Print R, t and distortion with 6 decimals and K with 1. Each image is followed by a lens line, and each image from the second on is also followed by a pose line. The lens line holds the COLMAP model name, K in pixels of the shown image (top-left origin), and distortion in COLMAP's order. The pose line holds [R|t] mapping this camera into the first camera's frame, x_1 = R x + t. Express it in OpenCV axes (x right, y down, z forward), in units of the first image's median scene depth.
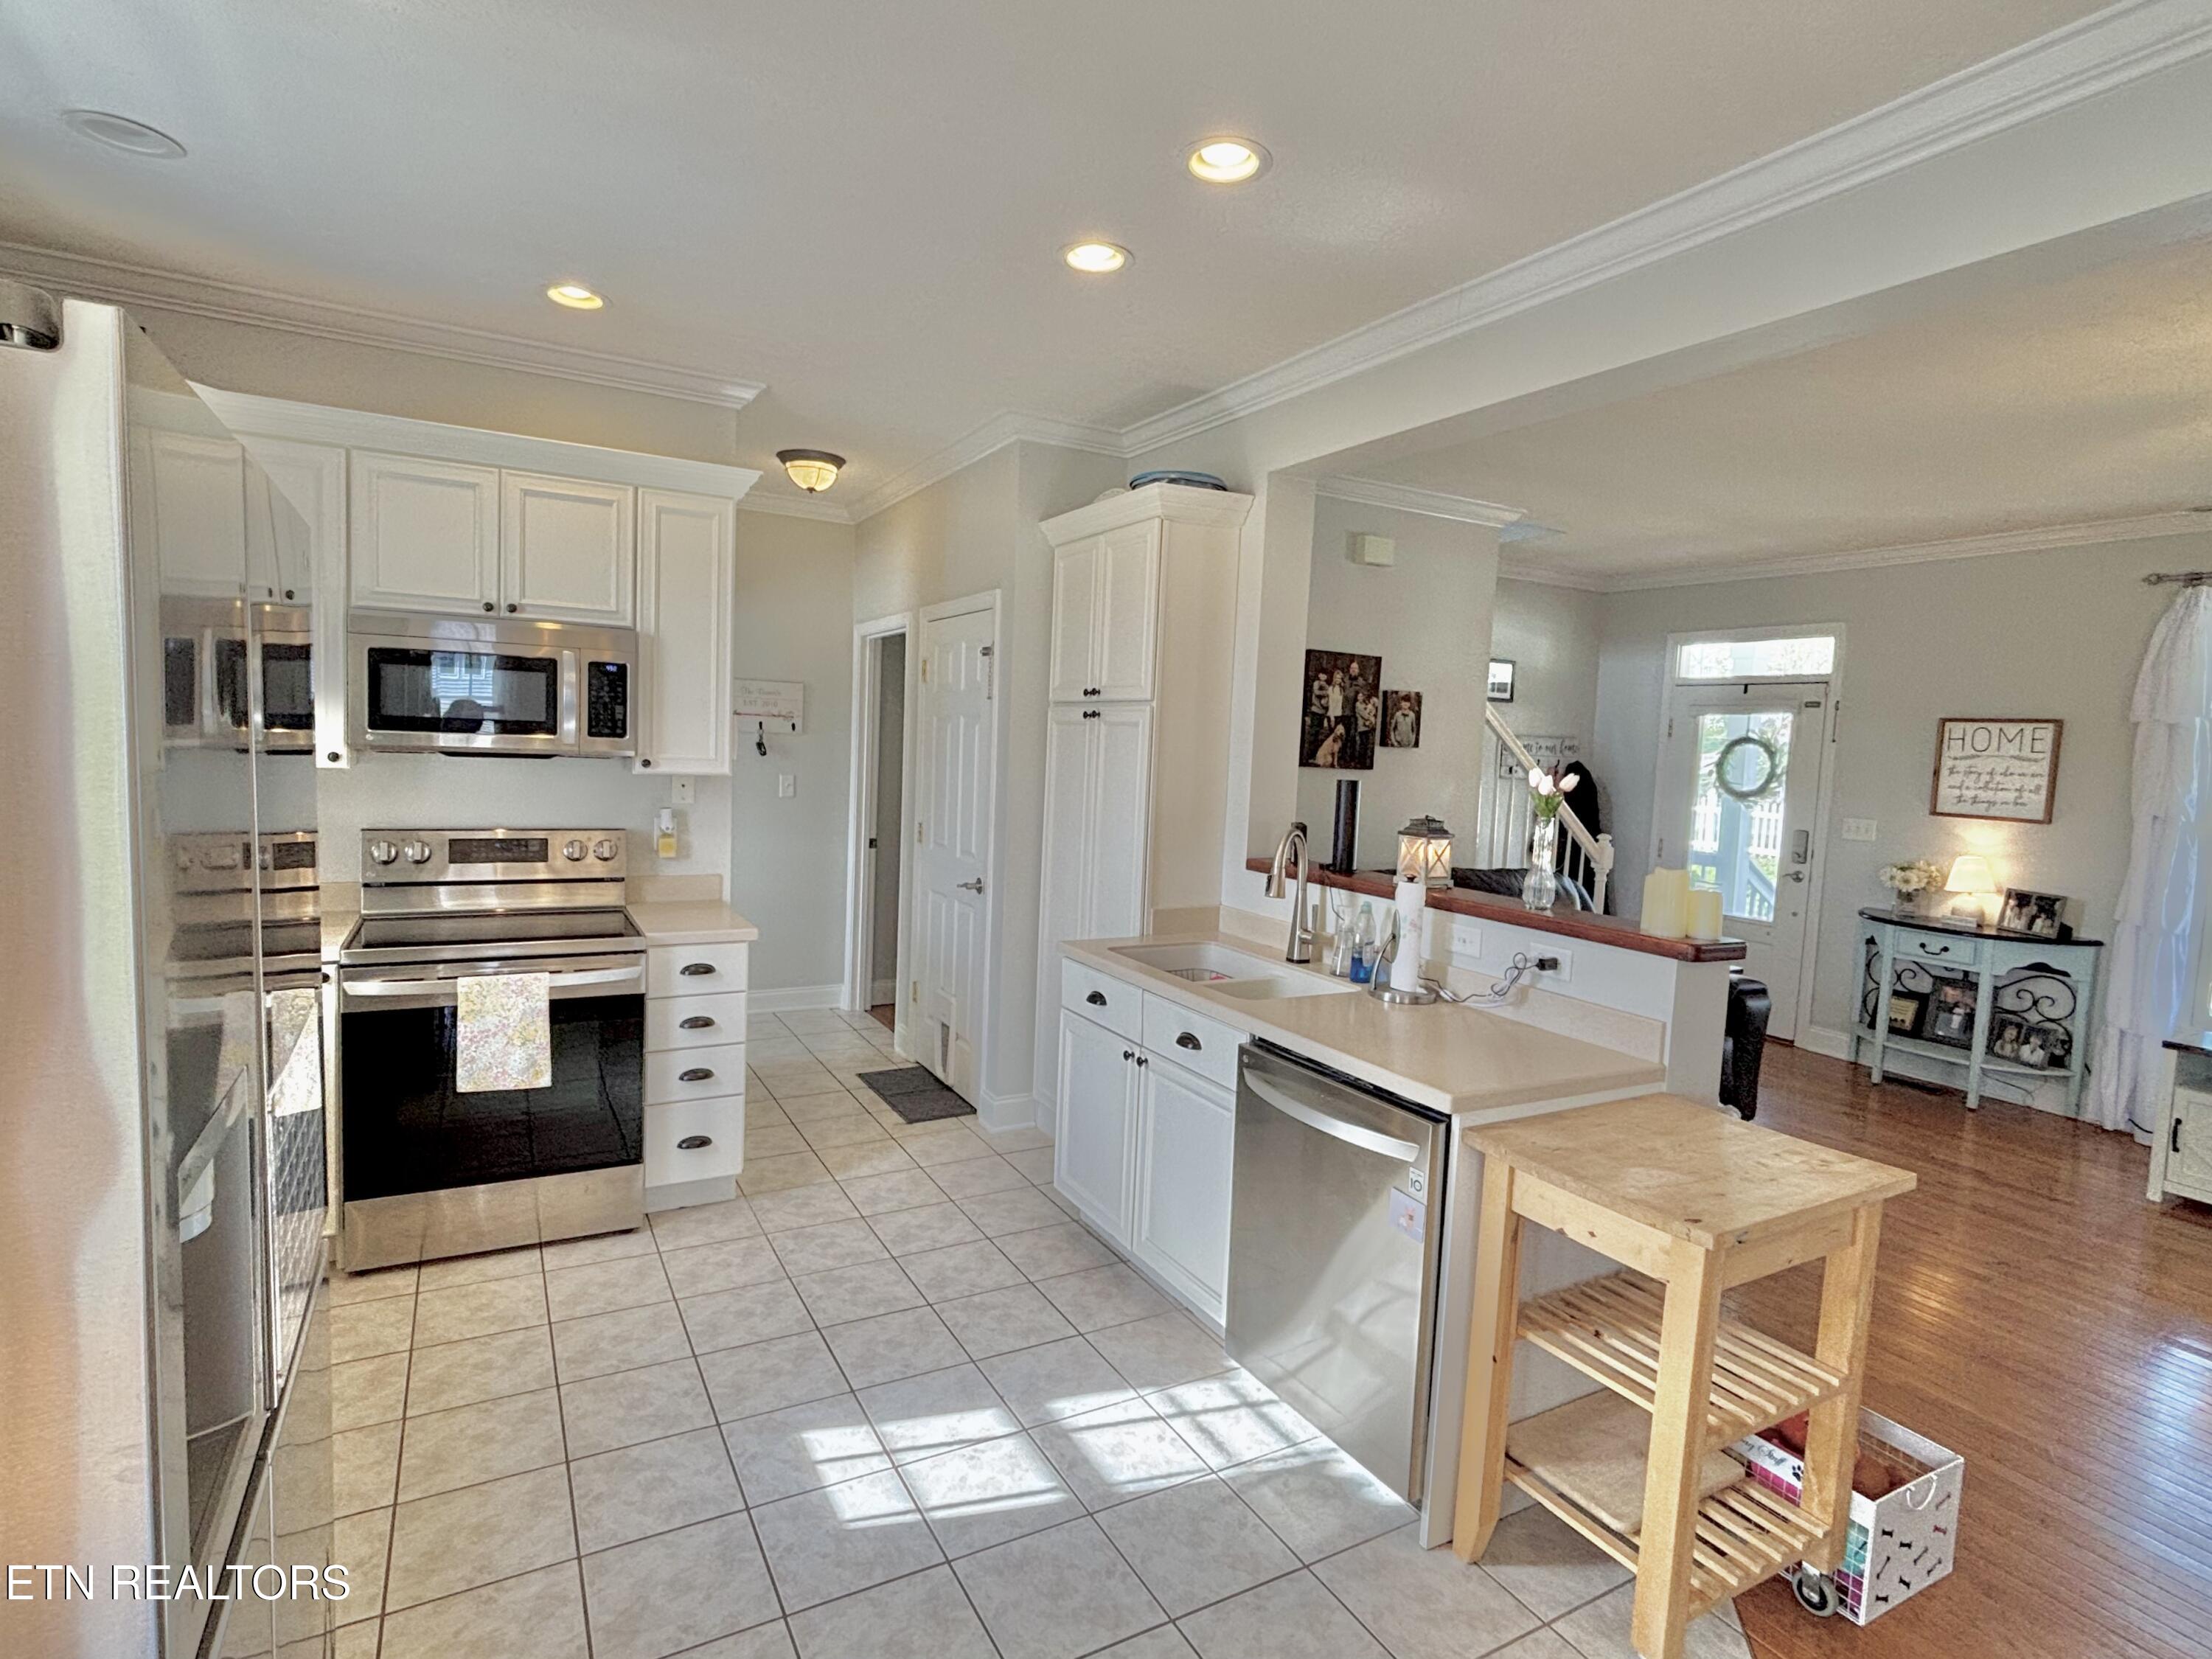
lens RADIAL K [[1119.4, 0, 1099.6], [0, 1119.4, 823.3], [0, 0, 1]] dist [0.004706, 0.001332]
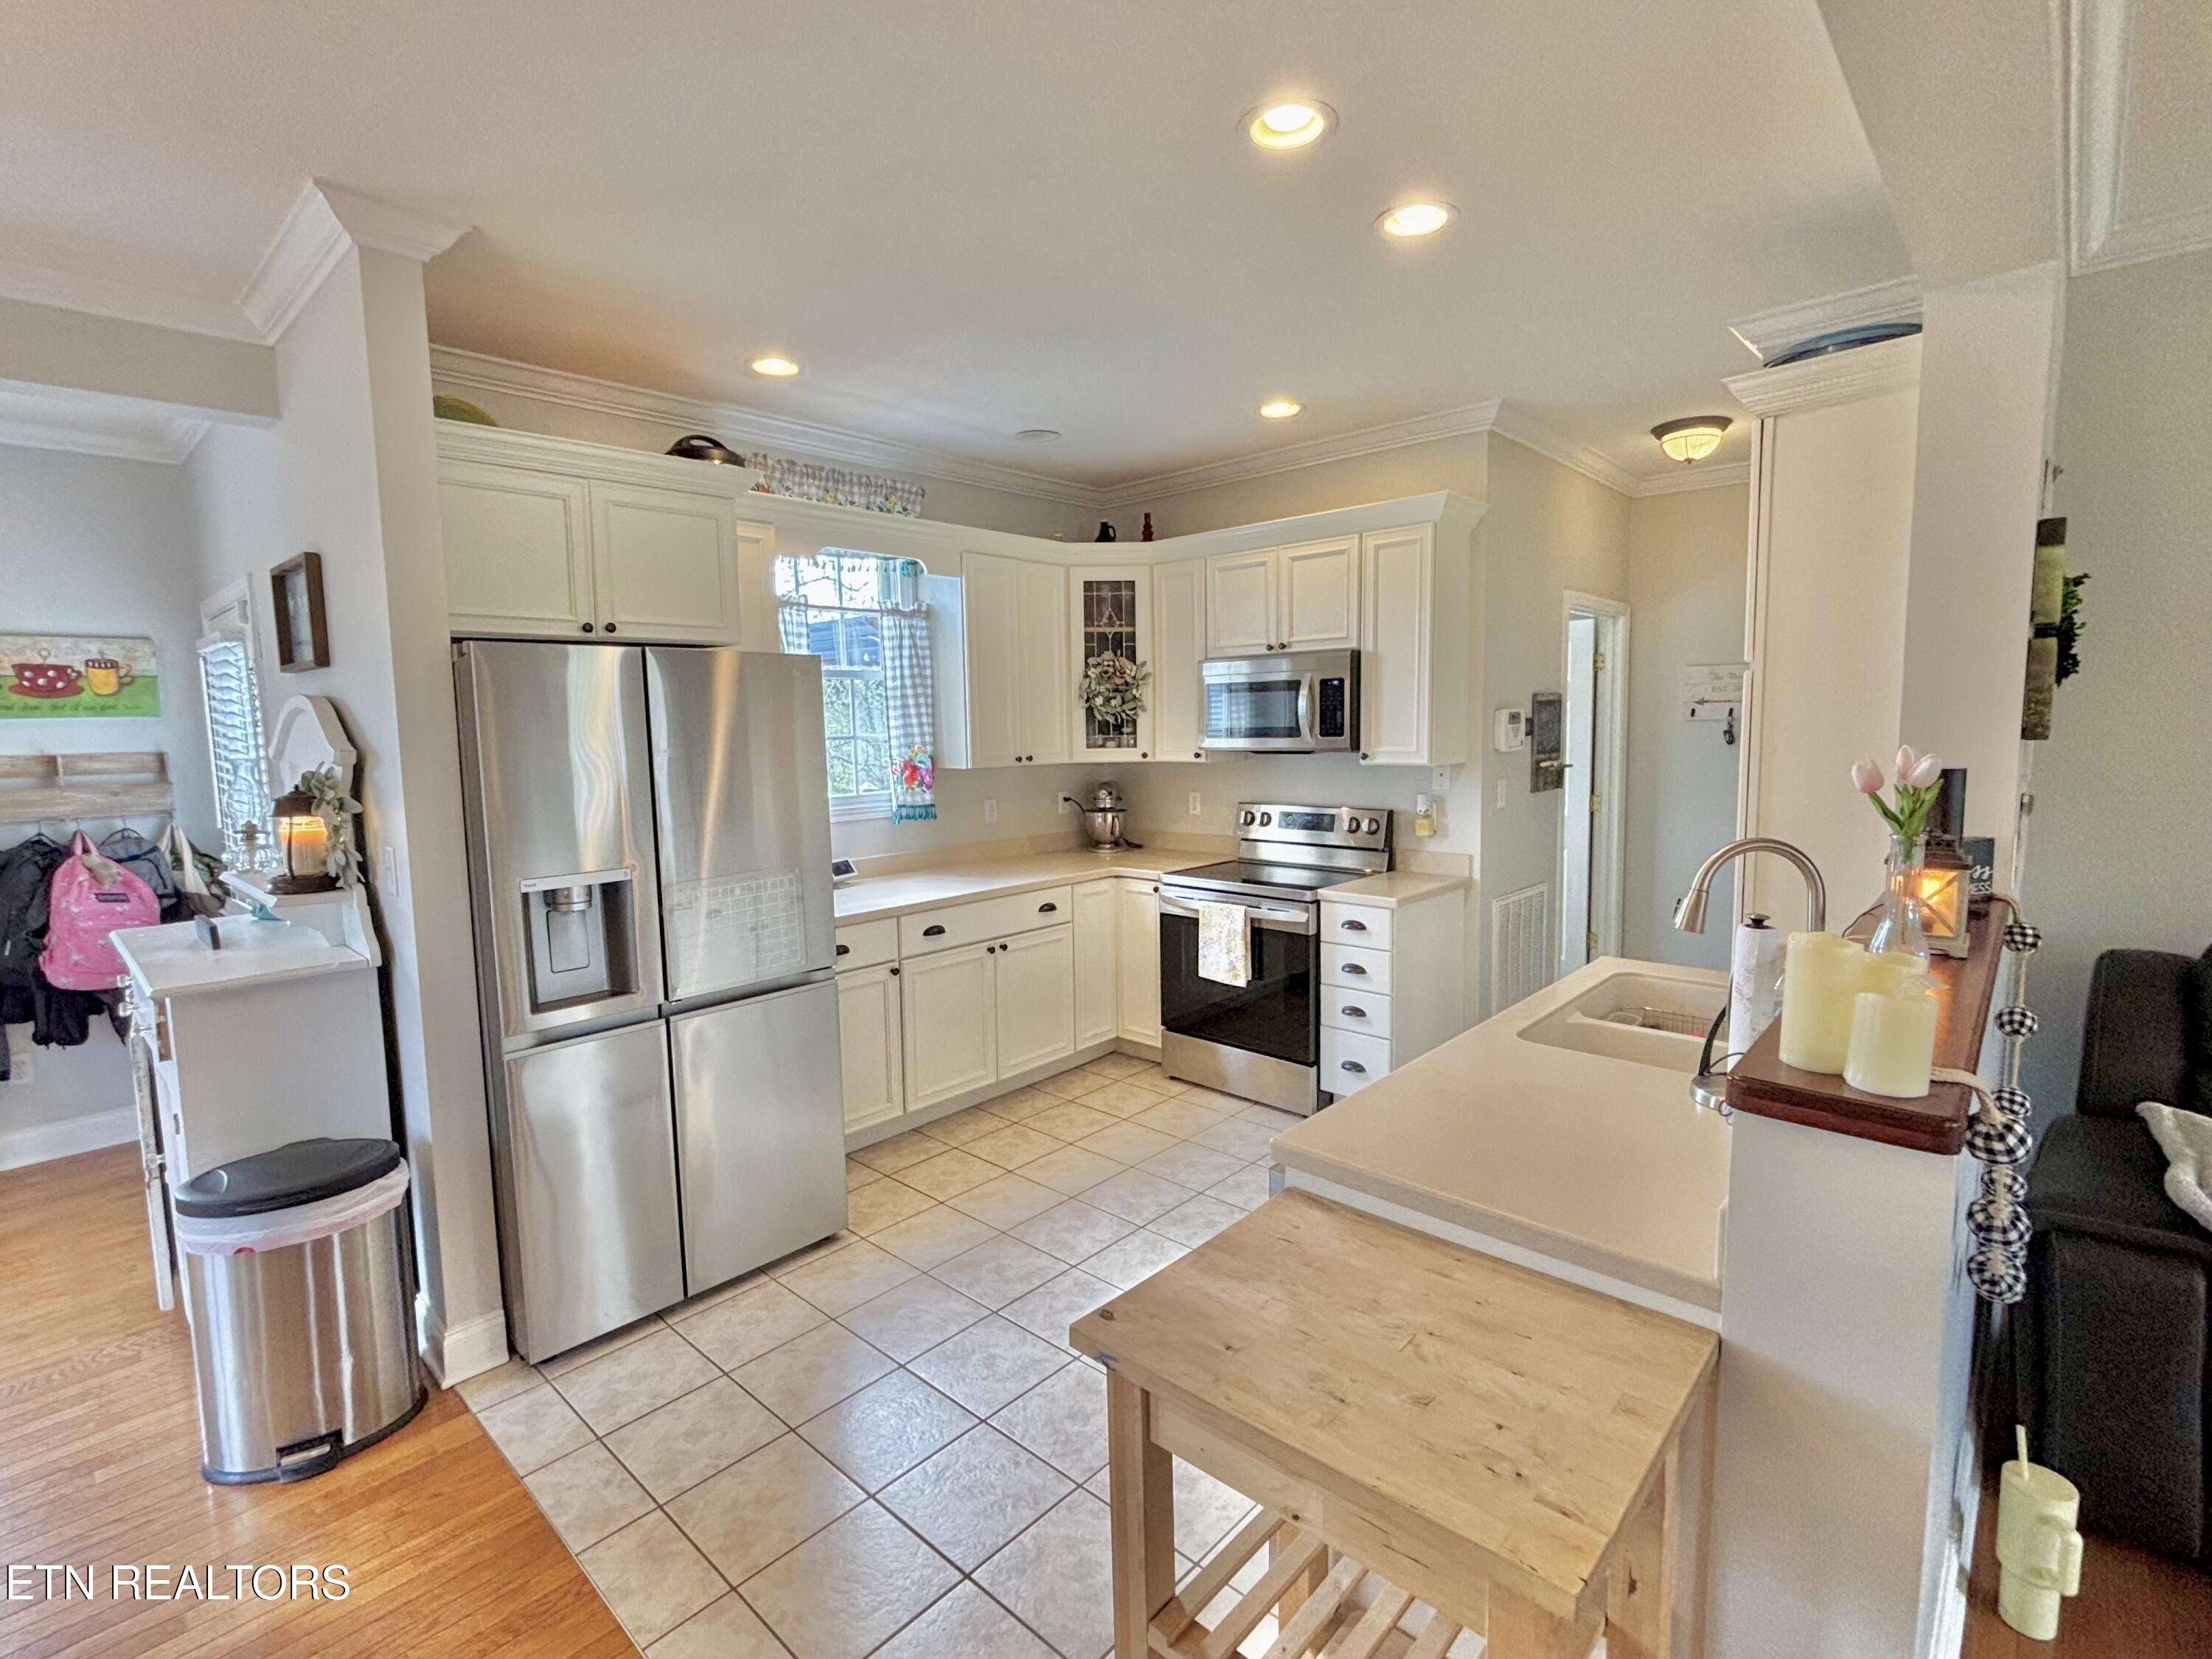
lens RADIAL K [[1023.2, 0, 1091.1], [0, 1023.2, 829.1], [0, 0, 1]] dist [0.027122, -0.014075]
pose [[0.307682, 0.053077, -0.950008, 0.583218], [-0.038424, 0.998322, 0.043331, -0.010754], [0.950713, 0.023171, 0.309205, 0.365367]]
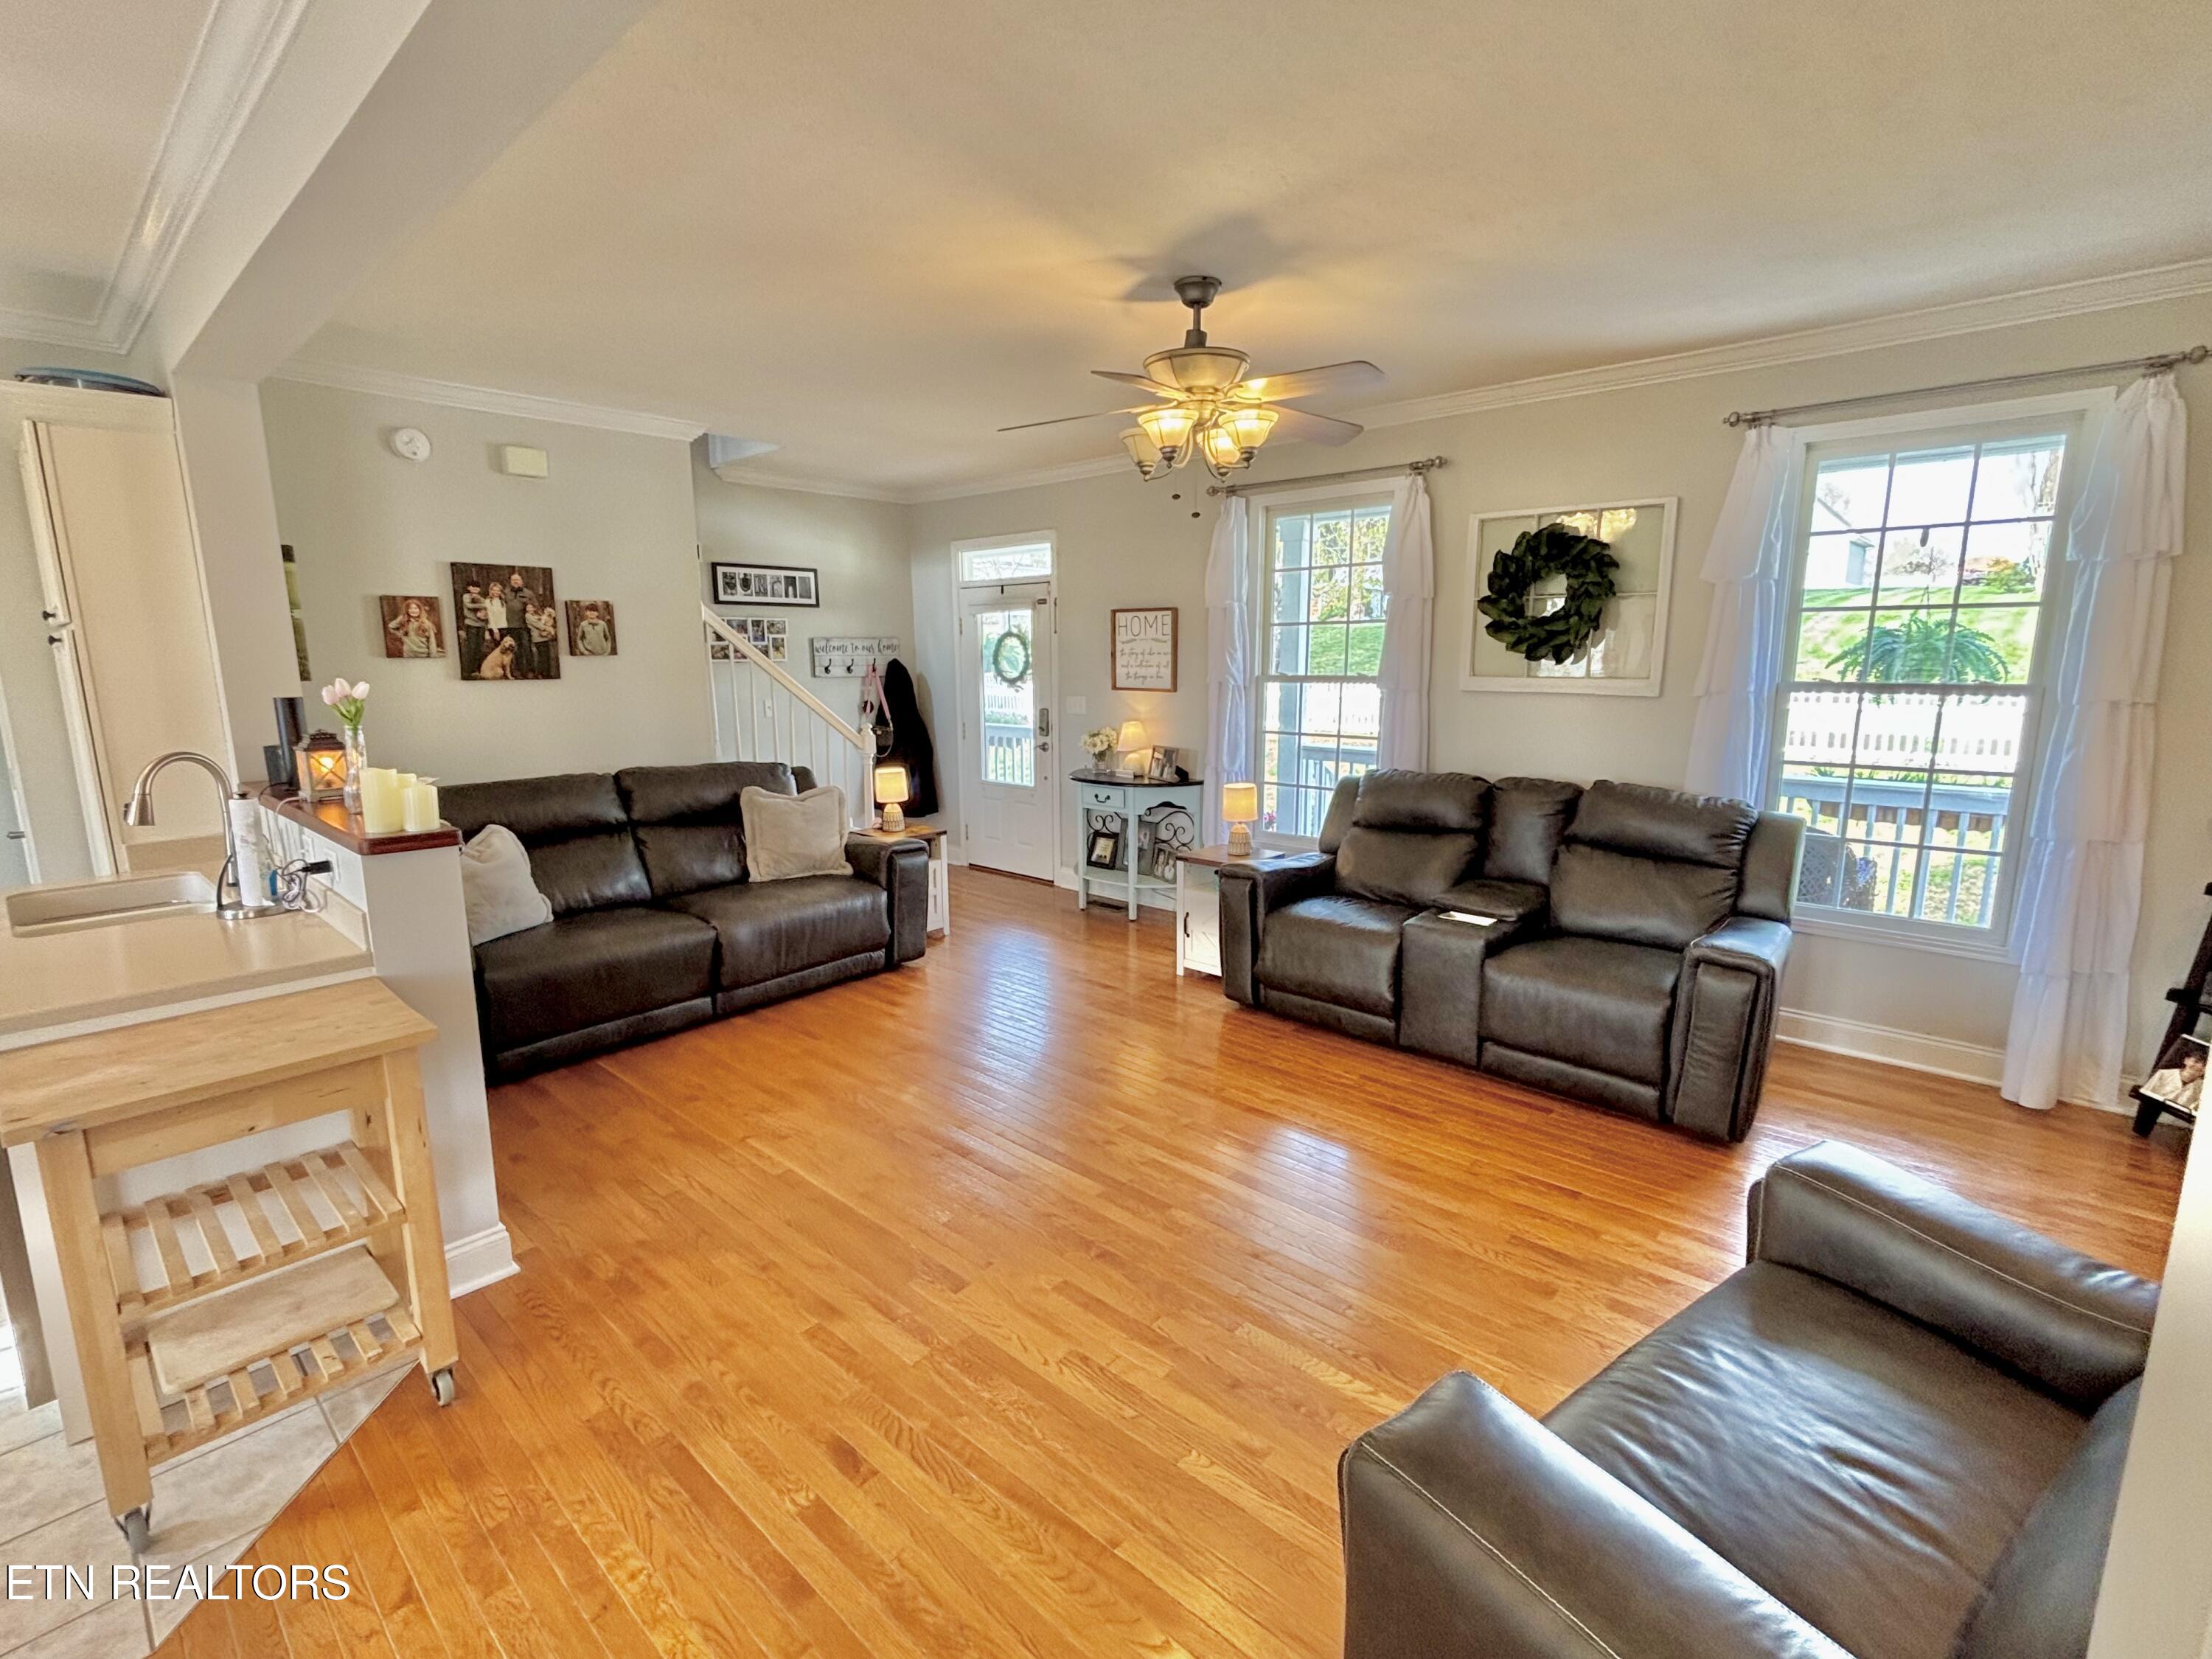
lens RADIAL K [[1004.4, 0, 1106.0], [0, 1004.4, 829.5], [0, 0, 1]] dist [0.029458, -0.021064]
pose [[0.945982, -0.104308, 0.306982, 0.587949], [0.071459, 0.990629, 0.116394, 0.024570], [-0.316246, -0.088170, 0.944571, -0.086430]]
